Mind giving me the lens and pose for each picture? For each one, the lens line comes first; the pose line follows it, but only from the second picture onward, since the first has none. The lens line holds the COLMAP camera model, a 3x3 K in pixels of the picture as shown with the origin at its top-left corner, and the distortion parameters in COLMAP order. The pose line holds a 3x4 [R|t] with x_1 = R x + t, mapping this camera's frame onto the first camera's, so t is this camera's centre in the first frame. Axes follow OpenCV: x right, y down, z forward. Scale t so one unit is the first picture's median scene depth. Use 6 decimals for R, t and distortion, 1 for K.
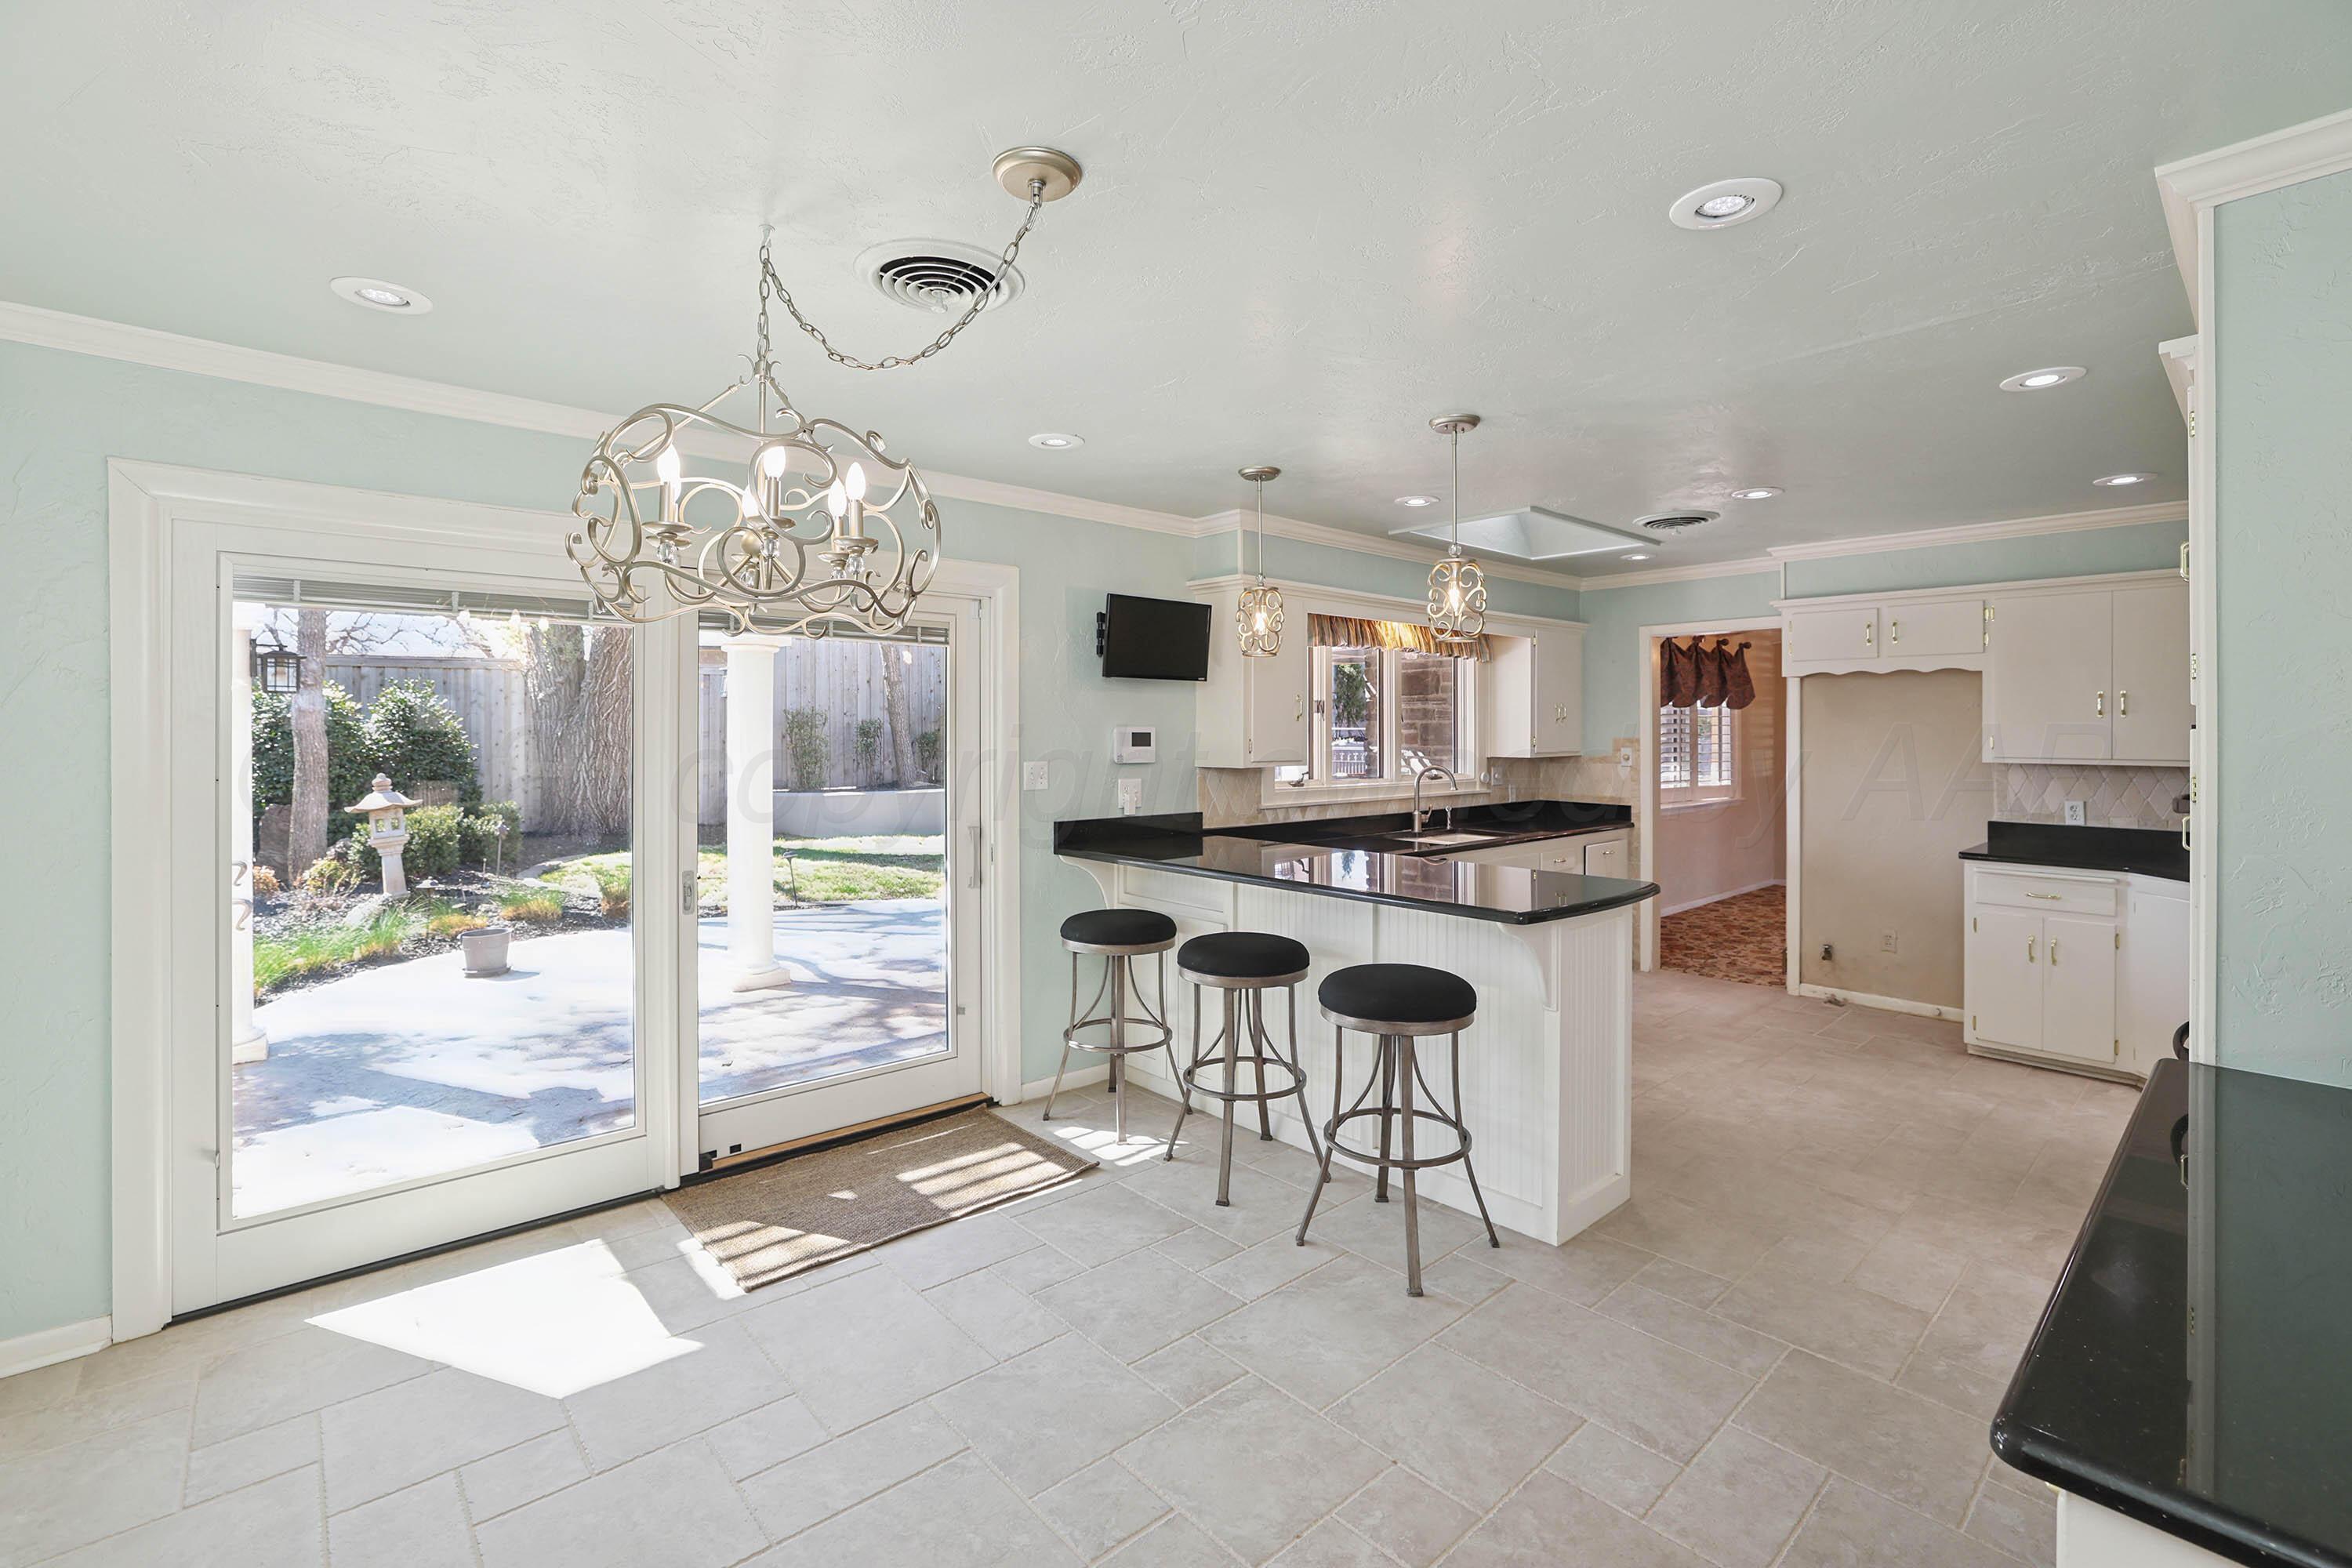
lens RADIAL K [[1050.3, 0, 1168.5], [0, 1050.3, 727.0], [0, 0, 1]] dist [-0.045699, 0.016514]
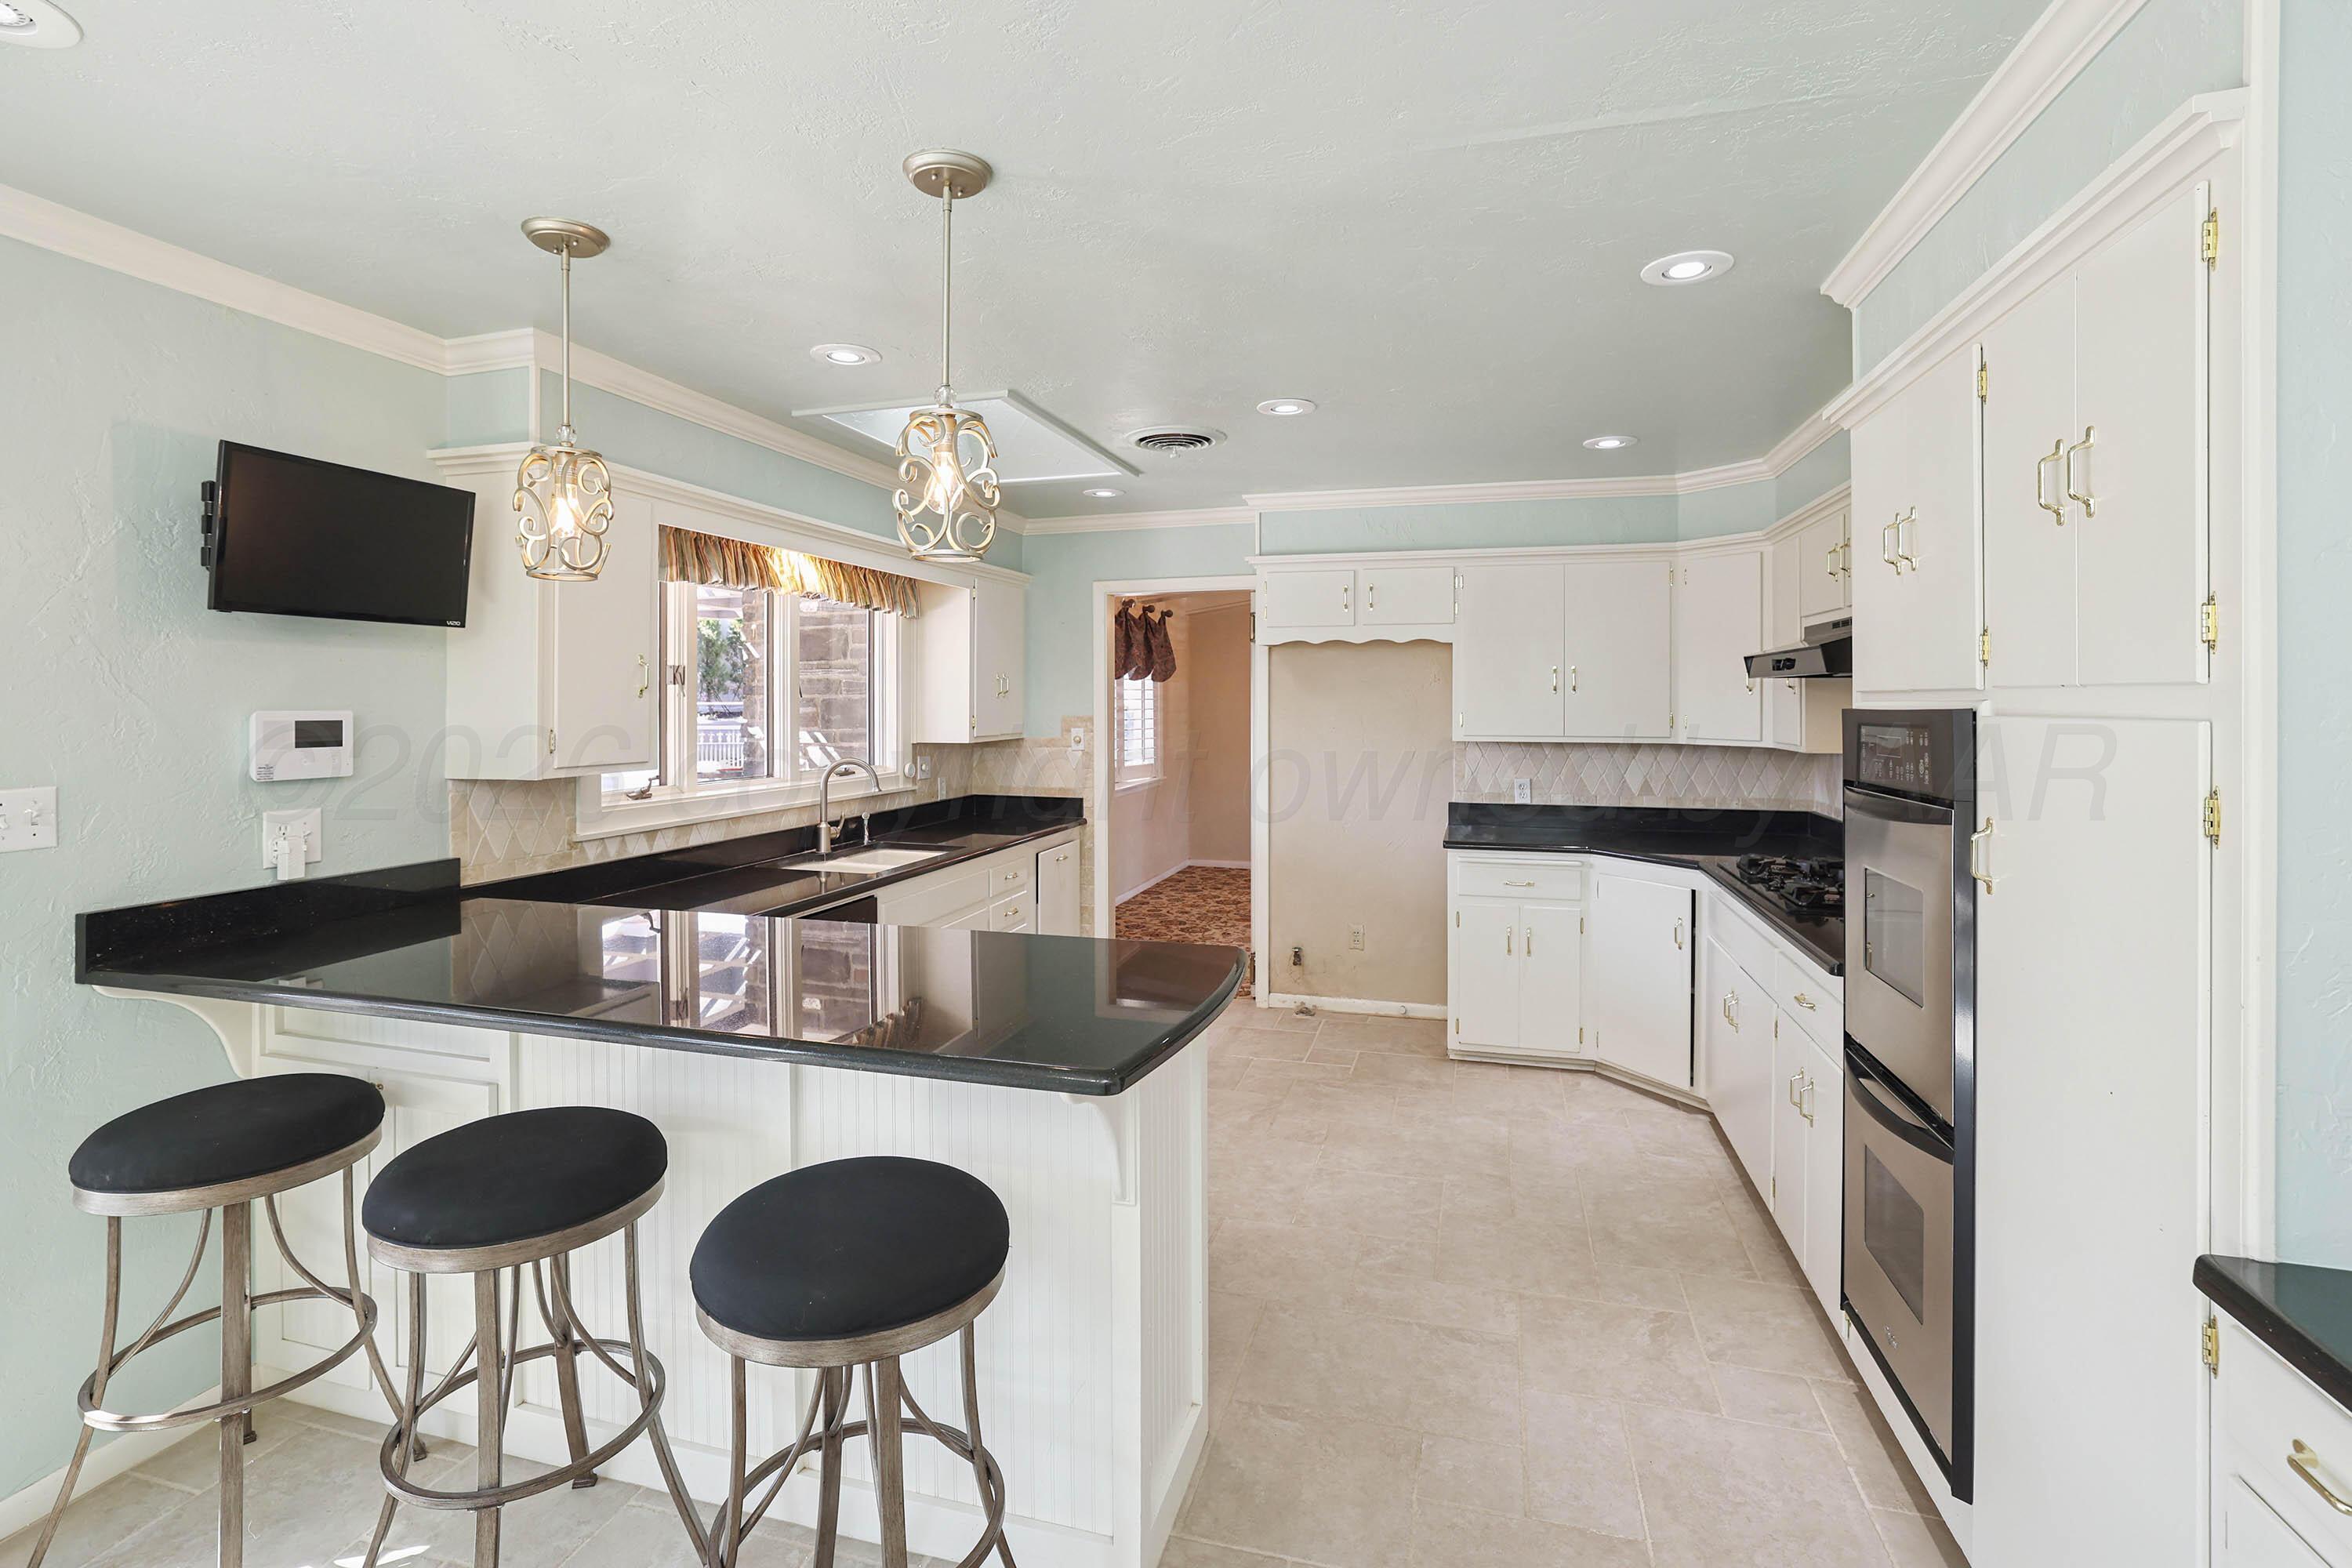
lens RADIAL K [[1105.2, 0, 1174.0], [0, 1105.2, 694.3], [0, 0, 1]] dist [-0.049630, 0.020086]
pose [[0.839607, 0.000410, 0.543195, 0.037216], [0.001492, 0.999994, -0.003060, -0.005185], [-0.543193, 0.003380, 0.839601, 0.290388]]
